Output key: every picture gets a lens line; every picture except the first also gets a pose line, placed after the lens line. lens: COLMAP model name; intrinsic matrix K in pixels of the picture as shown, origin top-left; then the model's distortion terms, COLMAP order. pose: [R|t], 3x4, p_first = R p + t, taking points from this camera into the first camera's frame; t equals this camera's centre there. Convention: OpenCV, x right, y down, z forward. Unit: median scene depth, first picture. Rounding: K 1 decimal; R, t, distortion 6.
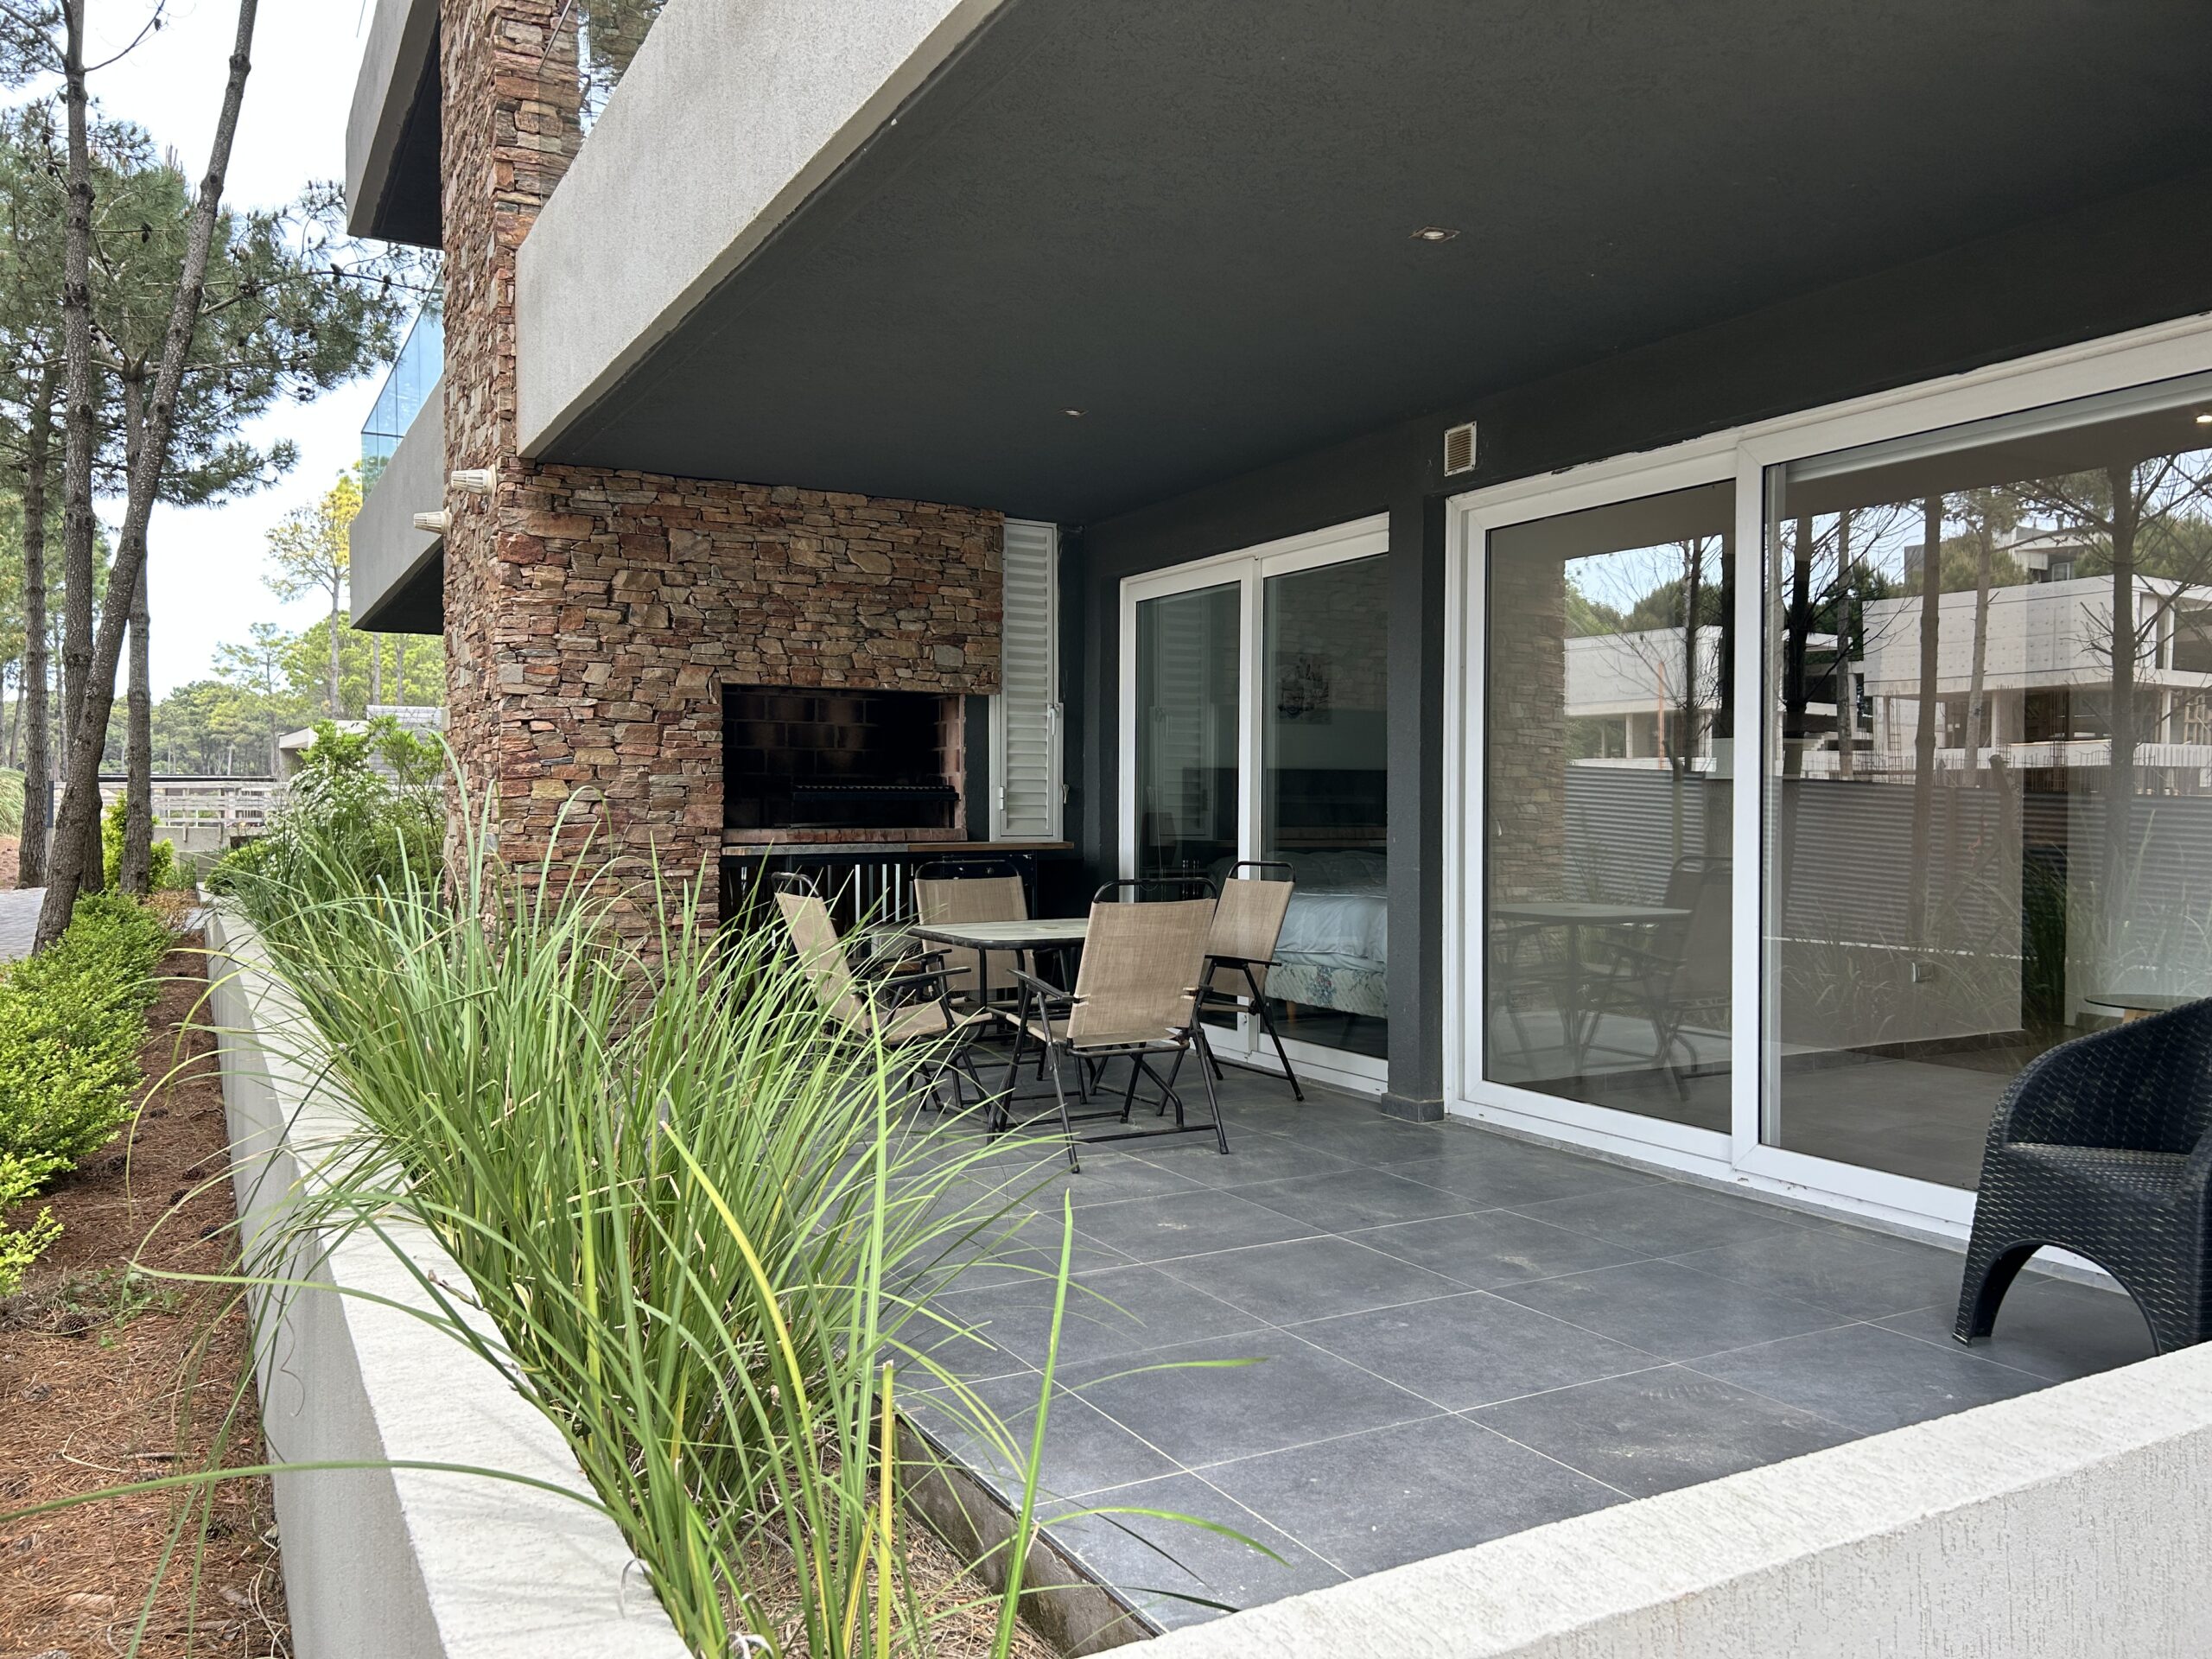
lens RADIAL K [[1647.3, 0, 1128.1], [0, 1647.3, 832.9], [0, 0, 1]] dist [0.056426, -0.064843]
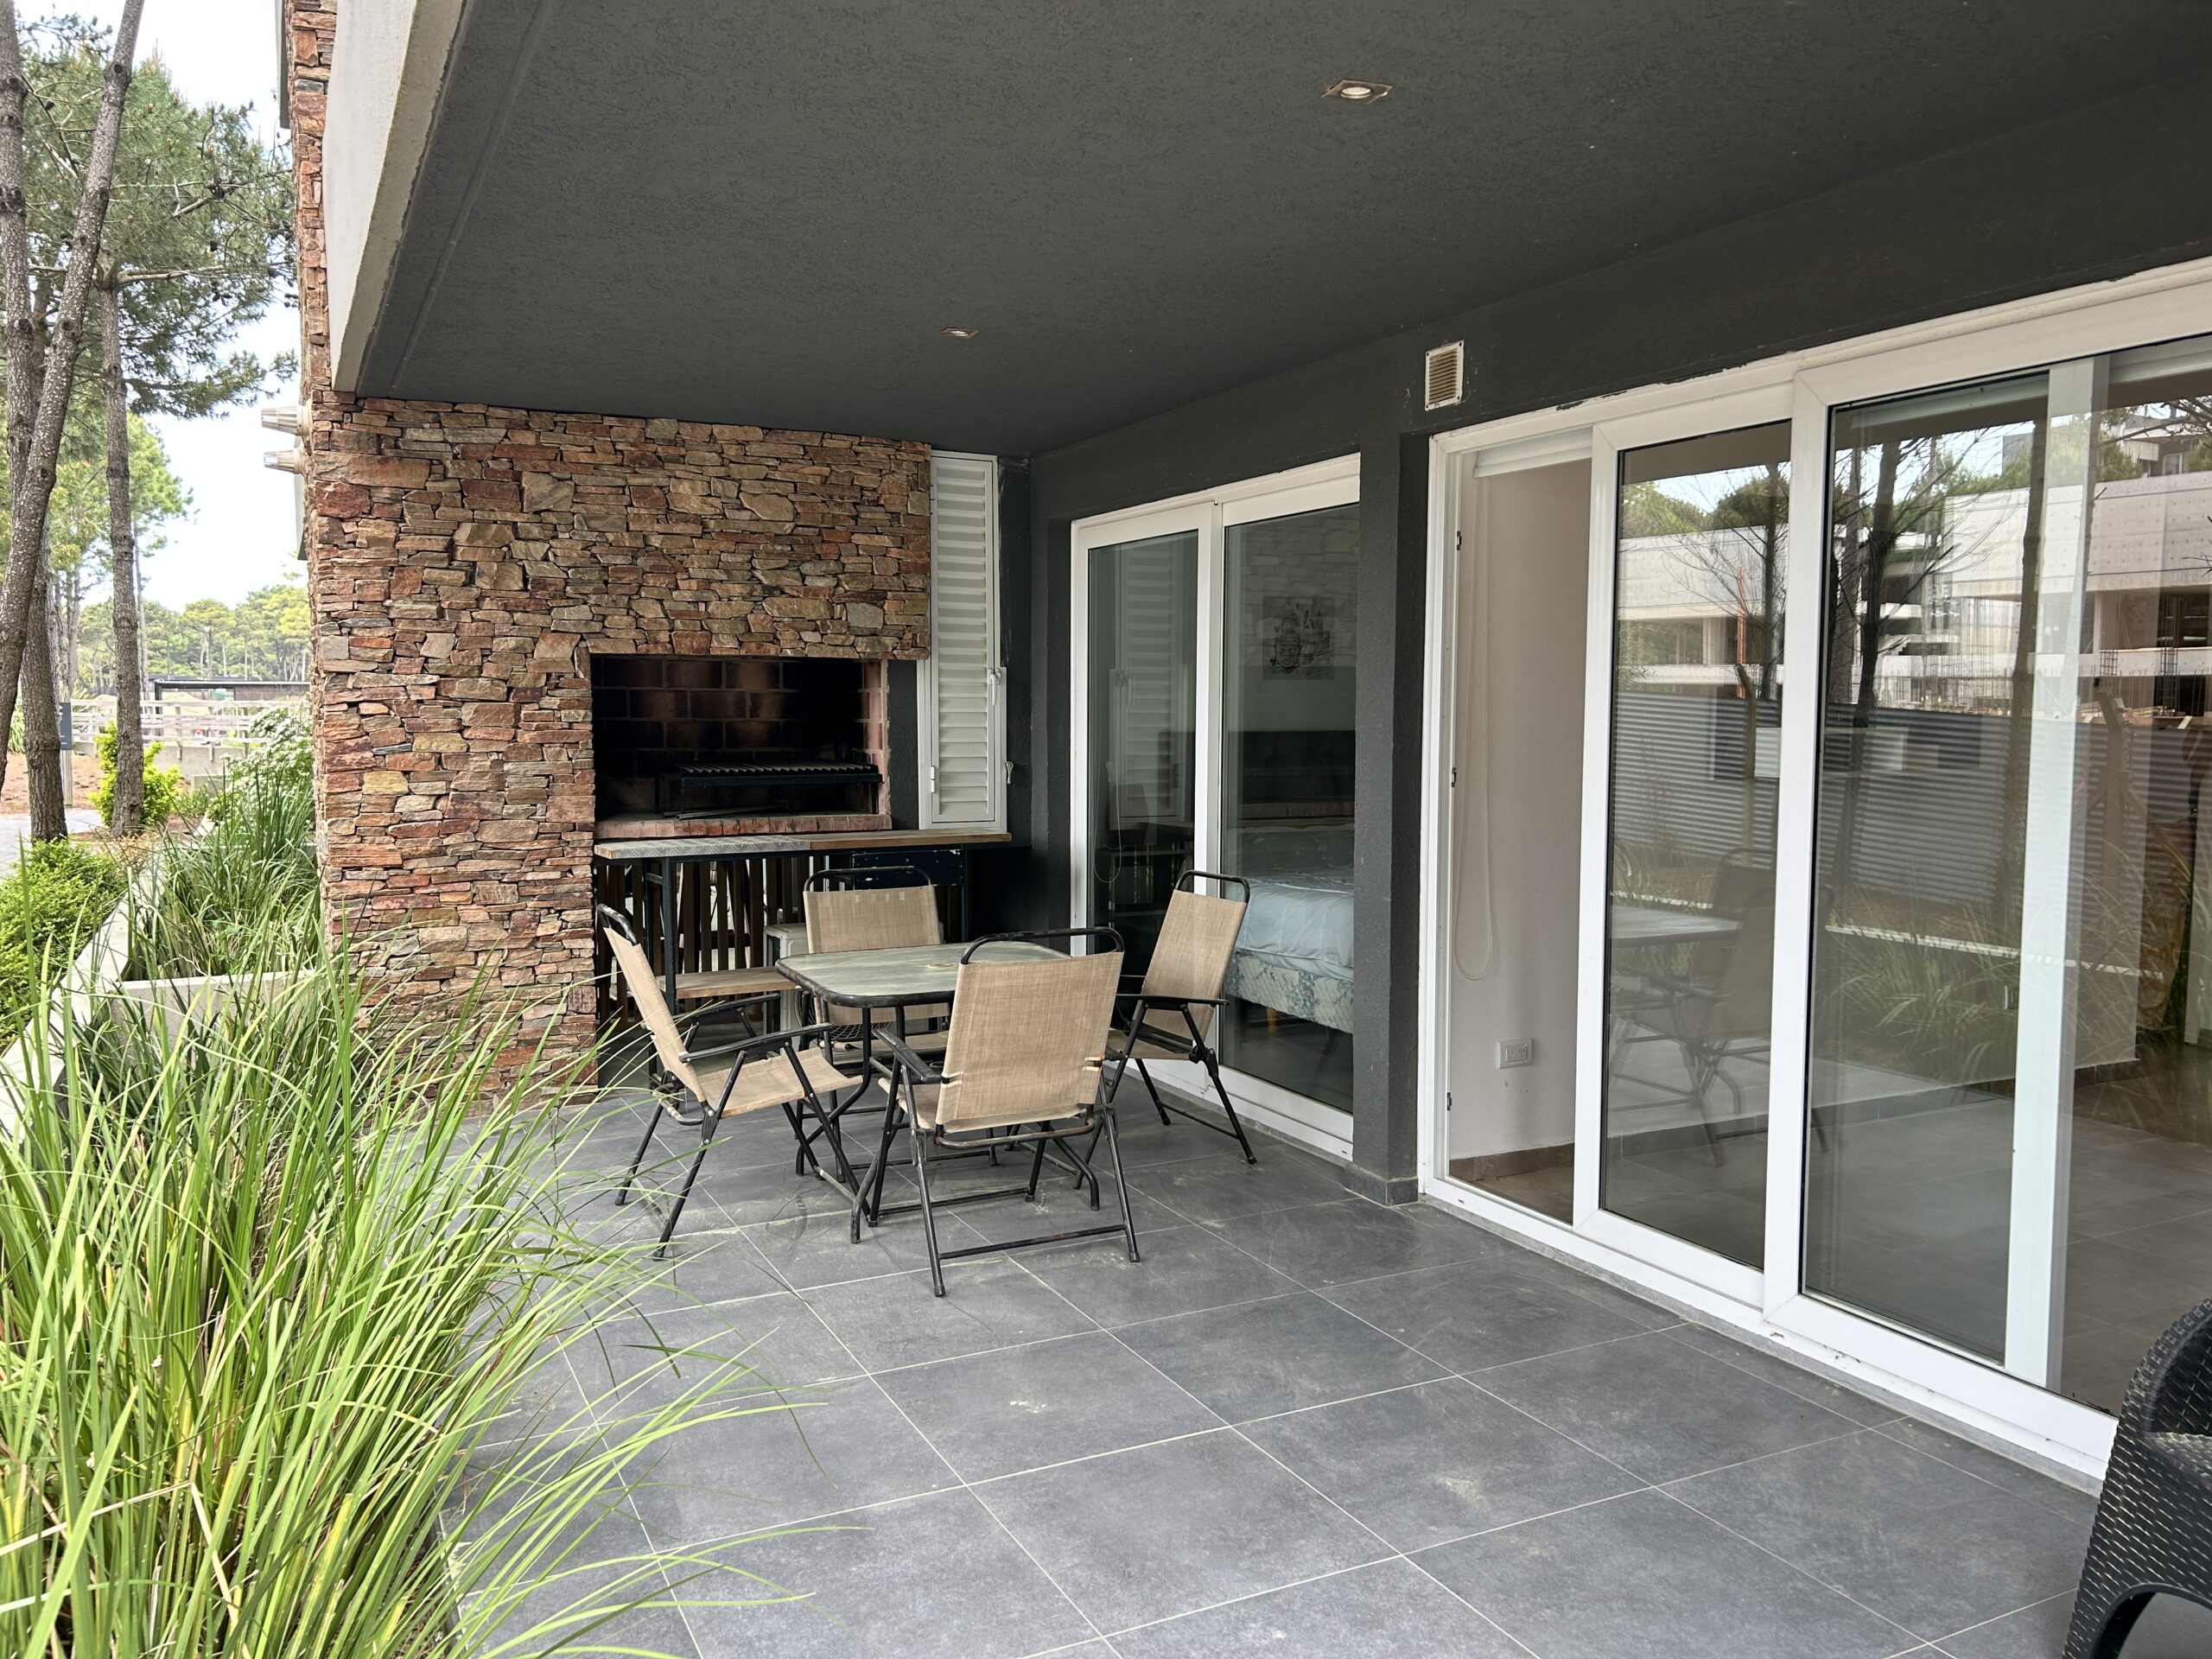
lens RADIAL K [[1647.3, 0, 1105.1], [0, 1647.3, 841.2], [0, 0, 1]] dist [0.056426, -0.064843]
pose [[0.998649, 0.003797, -0.051824, 0.065493], [-0.000393, 0.997850, 0.065539, -0.050032], [0.051962, -0.065430, 0.996503, 0.152724]]
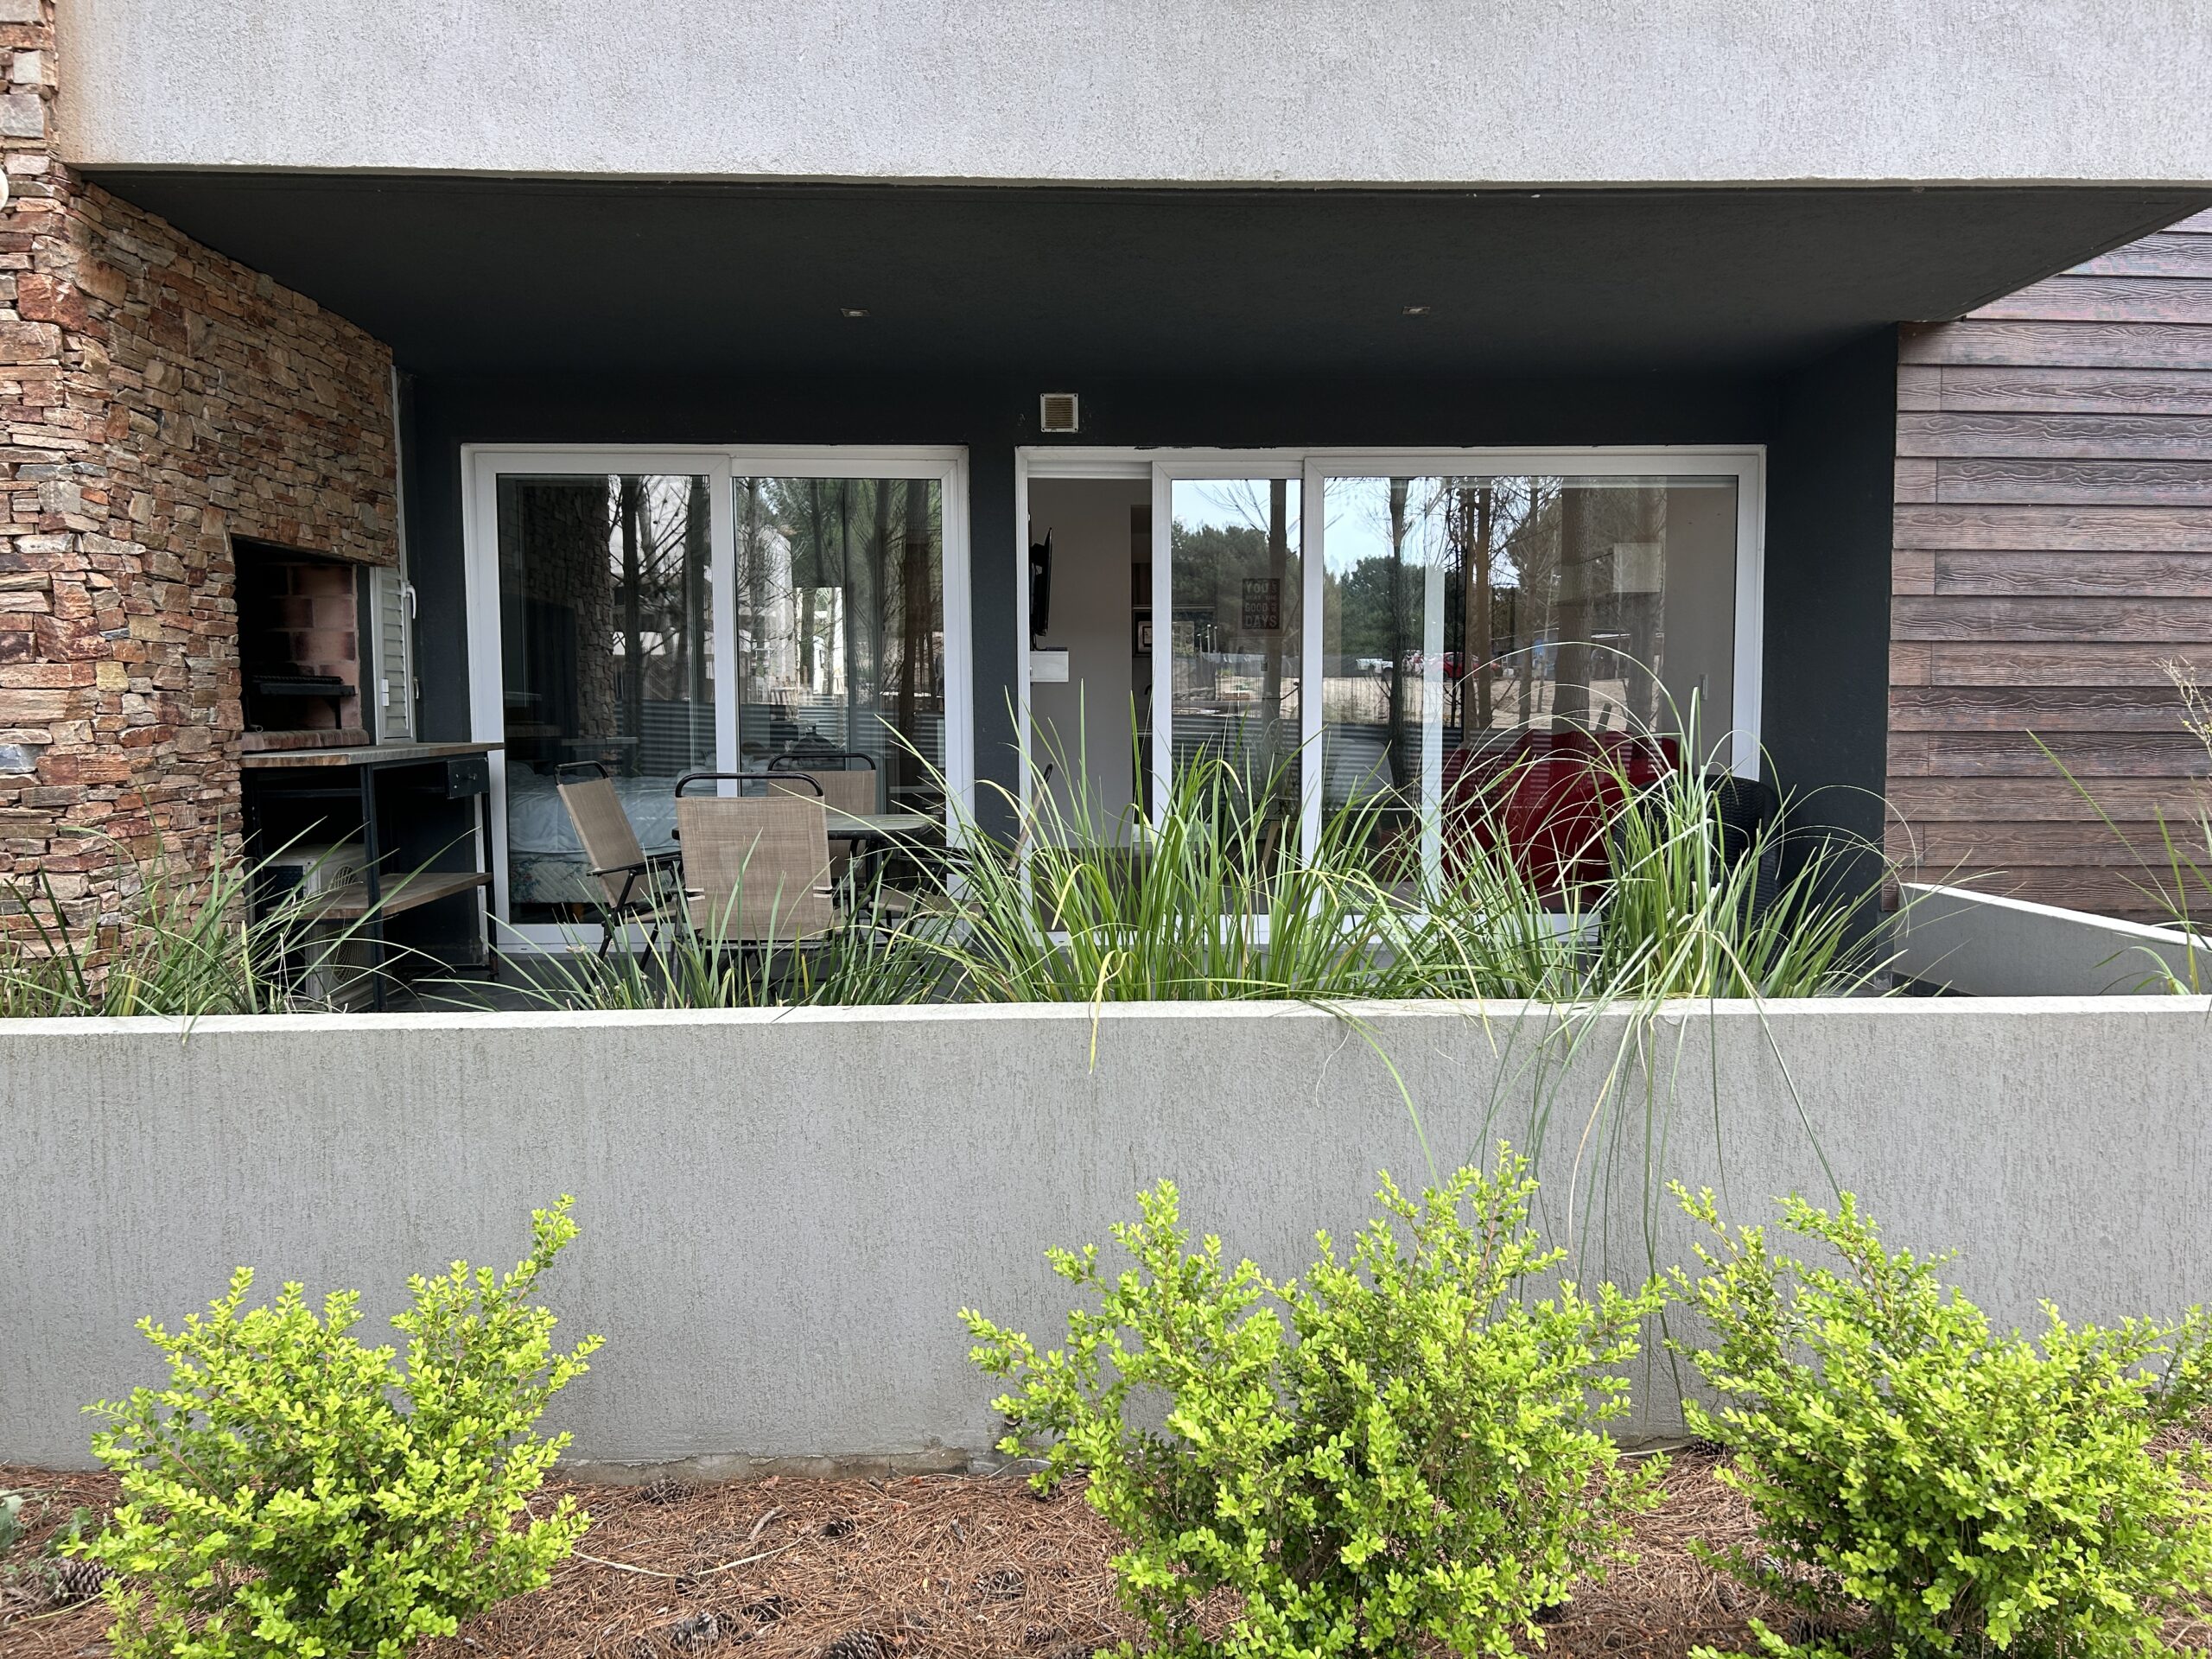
lens RADIAL K [[1647.3, 0, 1111.0], [0, 1647.3, 837.6], [0, 0, 1]] dist [0.056426, -0.064843]
pose [[0.467204, -0.073293, 0.881106, -0.726516], [0.018296, 0.997146, 0.073245, -0.002864], [-0.883960, -0.018100, 0.467212, 0.308159]]
